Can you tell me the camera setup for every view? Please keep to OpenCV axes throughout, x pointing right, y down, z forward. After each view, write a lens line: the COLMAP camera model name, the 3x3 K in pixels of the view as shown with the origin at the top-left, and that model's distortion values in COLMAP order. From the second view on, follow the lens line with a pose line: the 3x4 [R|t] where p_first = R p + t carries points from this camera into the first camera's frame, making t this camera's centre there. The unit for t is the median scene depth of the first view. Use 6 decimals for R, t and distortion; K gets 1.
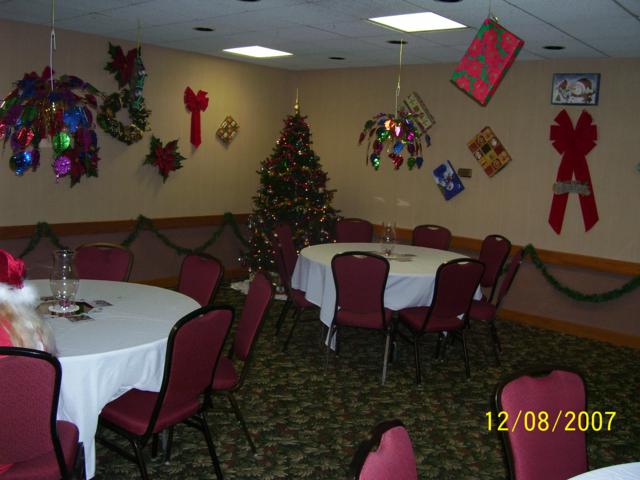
lens RADIAL K [[644.0, 0, 332.7], [0, 644.0, 239.1], [0, 0, 1]] dist [-0.187241, 0.176219]
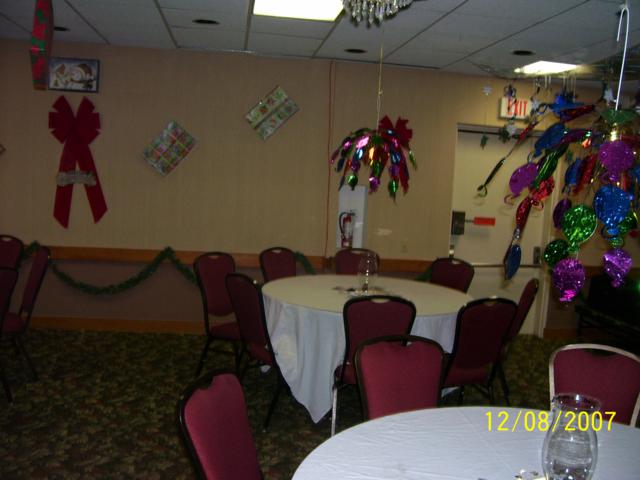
lens RADIAL K [[644.0, 0, 332.7], [0, 644.0, 239.1], [0, 0, 1]] dist [-0.187241, 0.176219]
pose [[0.643416, -0.094452, 0.759668, -0.102336], [0.074729, 0.995369, 0.060464, -0.018398], [-0.761861, 0.017866, 0.647494, 0.090799]]
